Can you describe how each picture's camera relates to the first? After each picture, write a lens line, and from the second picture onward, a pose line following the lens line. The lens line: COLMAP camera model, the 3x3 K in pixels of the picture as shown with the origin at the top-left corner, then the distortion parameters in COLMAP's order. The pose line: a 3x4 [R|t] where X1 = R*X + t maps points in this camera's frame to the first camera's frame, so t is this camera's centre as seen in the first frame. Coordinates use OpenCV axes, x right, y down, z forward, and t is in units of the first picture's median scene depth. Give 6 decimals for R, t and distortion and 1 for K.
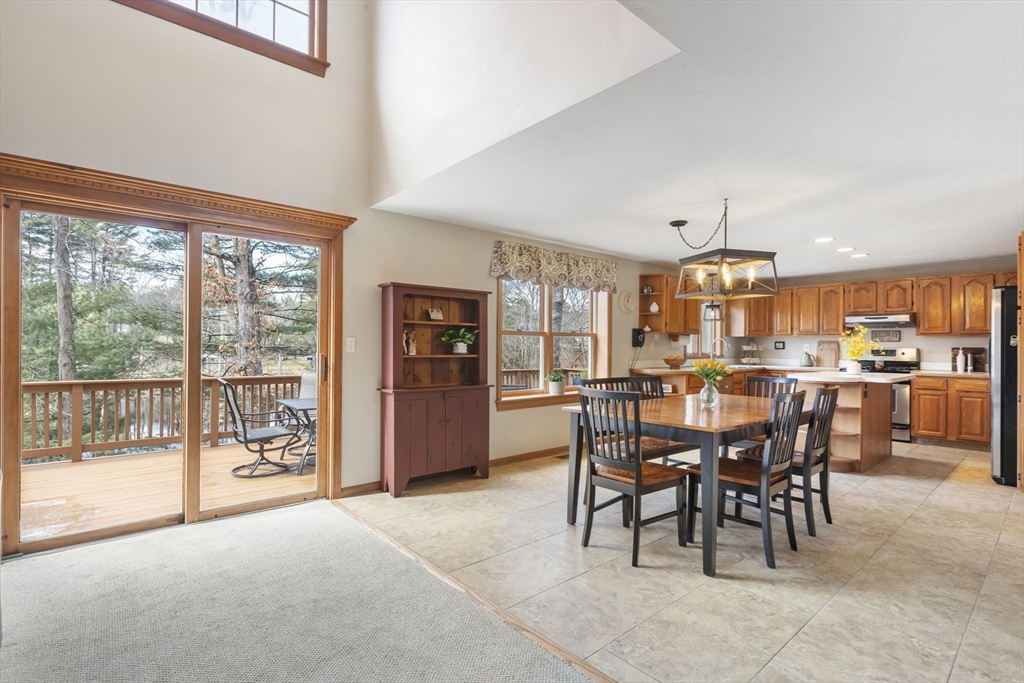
lens RADIAL K [[483.2, 0, 512.0], [0, 483.2, 341.5], [0, 0, 1]] dist [-0.002221, -0.001487]
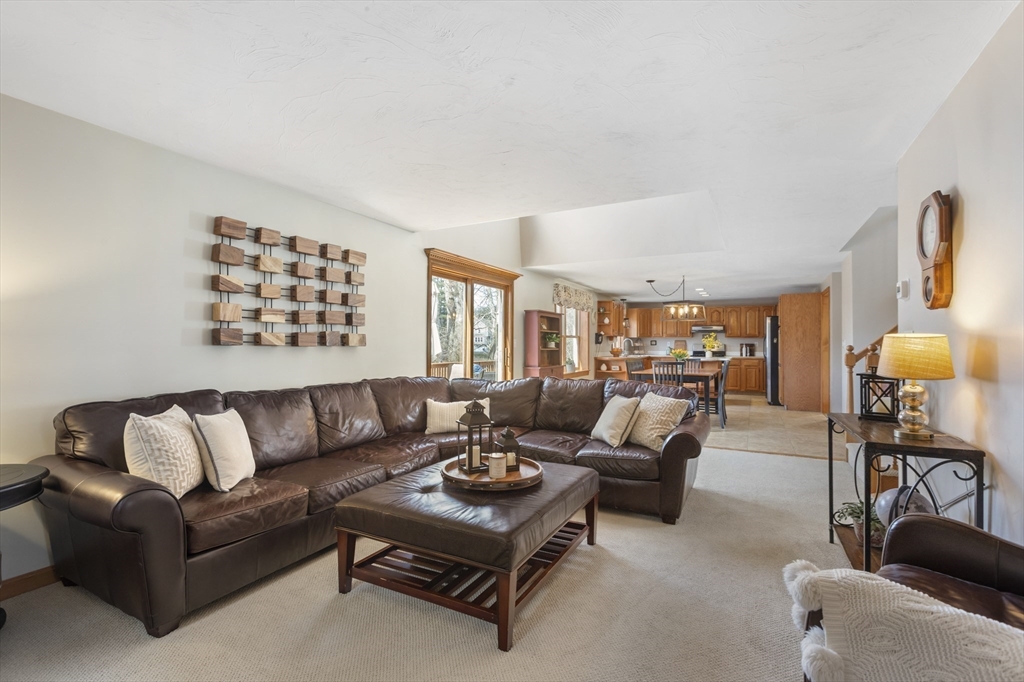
lens RADIAL K [[459.2, 0, 512.0], [0, 459.2, 341.0], [0, 0, 1]] dist [0.000139, -0.000515]
pose [[0.931864, -0.001793, 0.362803, -0.592870], [0.000651, 0.999994, 0.003270, -0.004753], [-0.362807, -0.002811, 0.931860, -0.371277]]
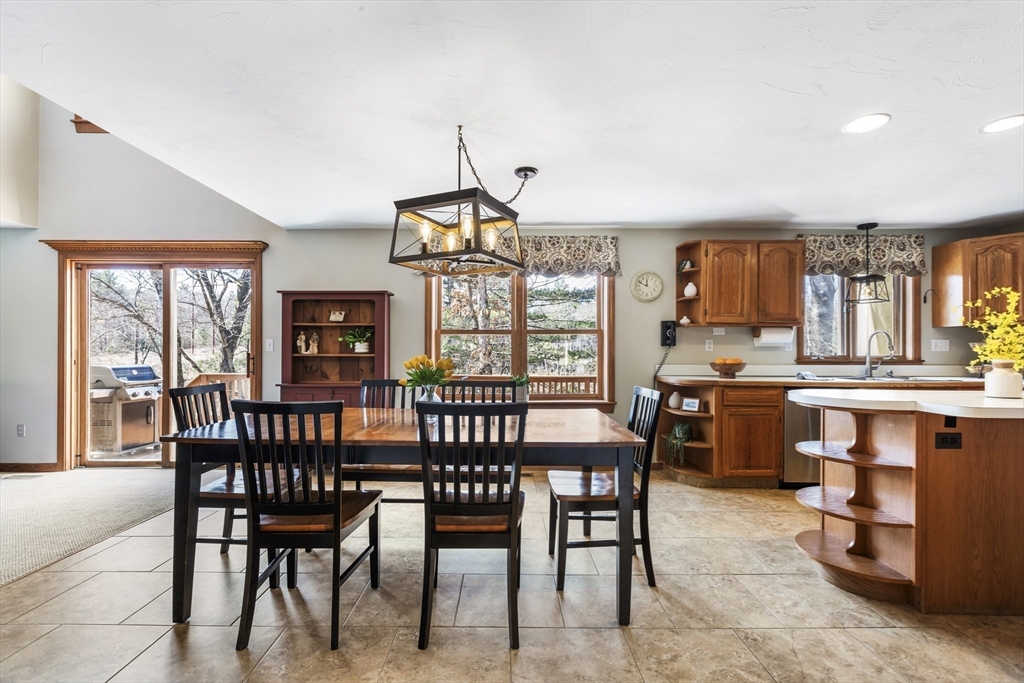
lens RADIAL K [[466.1, 0, 510.2], [0, 466.1, 348.4], [0, 0, 1]] dist [0.001196, 0.000133]
pose [[0.754785, -0.012550, -0.655853, 0.542798], [0.009956, 0.999921, -0.007676, 0.017914], [0.655897, -0.000735, 0.754850, 0.310354]]
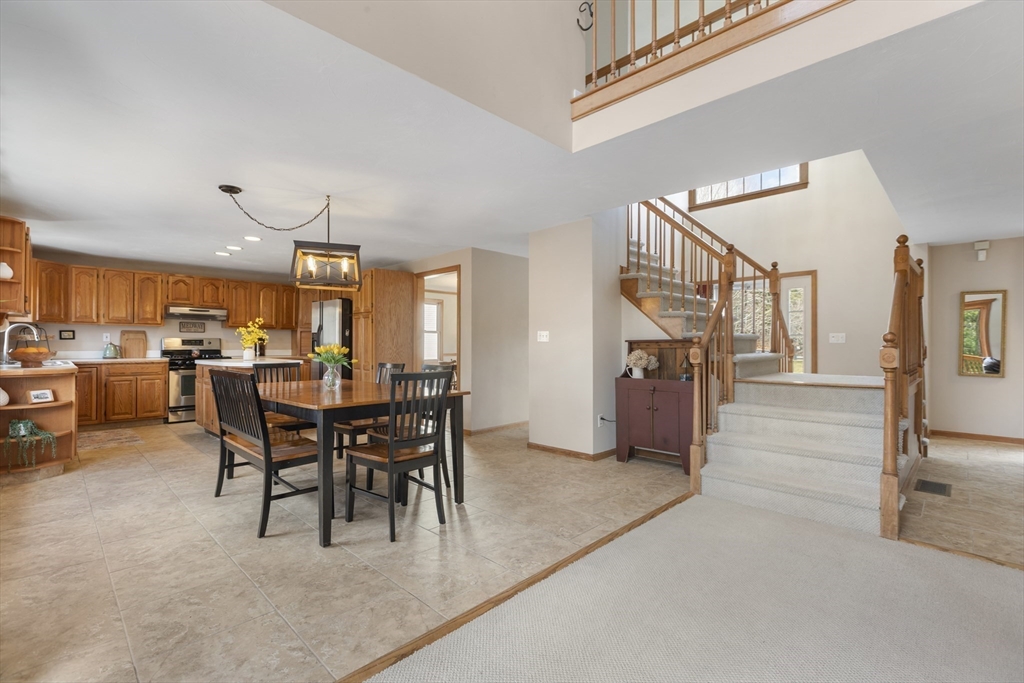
lens RADIAL K [[459.2, 0, 512.0], [0, 459.2, 341.5], [0, 0, 1]] dist [0.000139, -0.000515]
pose [[-0.077272, -0.001424, 0.997009, -0.350672], [-0.011168, 0.999937, 0.000563, 0.013605], [-0.996948, -0.011091, -0.077283, 0.386626]]
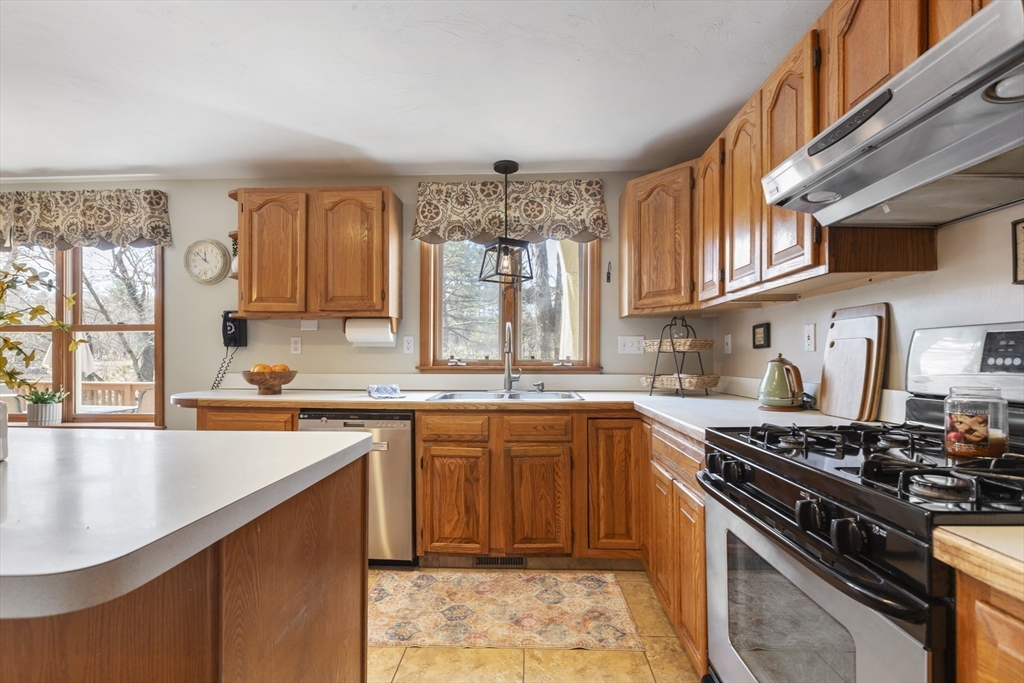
lens RADIAL K [[468.8, 0, 512.0], [0, 468.8, 356.8], [0, 0, 1]] dist [0.000801, -0.000081]
pose [[0.723914, -0.008747, -0.689835, 0.815342], [0.011896, 0.999929, -0.000195, 0.025630], [0.689788, -0.008065, 0.723967, 0.843945]]
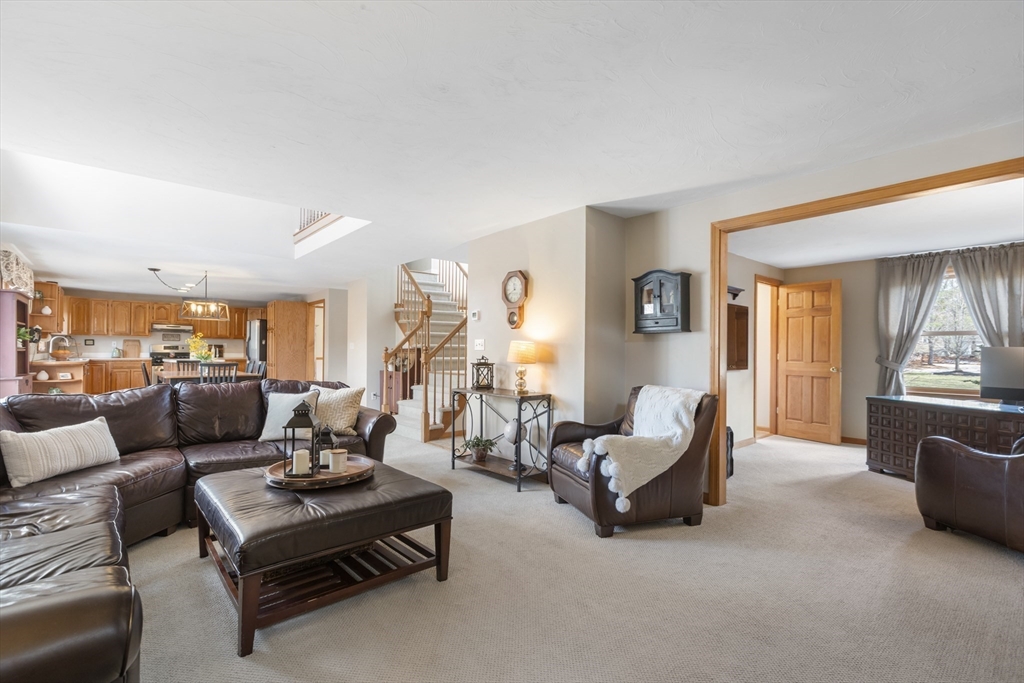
lens RADIAL K [[466.1, 0, 510.2], [0, 466.1, 348.4], [0, 0, 1]] dist [0.001196, 0.000133]
pose [[0.001507, -0.003441, 0.999993, -0.866472], [-0.018536, 0.999822, 0.003469, -0.000922], [-0.999827, -0.018541, 0.001443, -0.158196]]
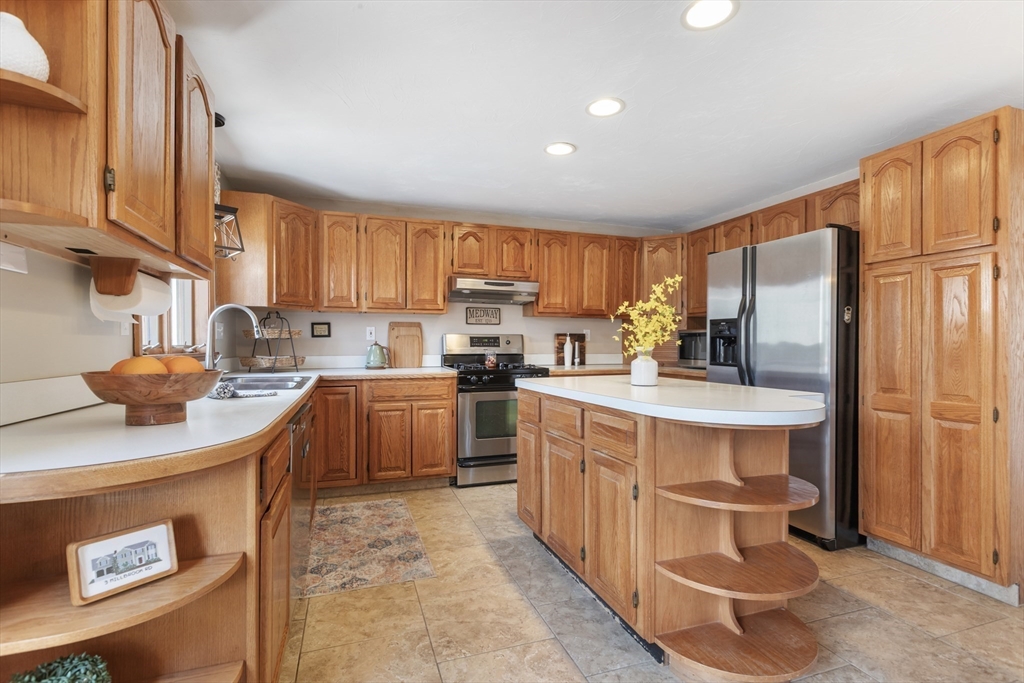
lens RADIAL K [[474.1, 0, 506.6], [0, 474.1, 345.3], [0, 0, 1]] dist [0.002310, 0.000290]
pose [[0.378245, -0.009410, 0.925658, 0.209414], [-0.005342, 0.999909, 0.012348, 0.021976], [-0.925690, -0.009616, 0.378160, 0.791548]]
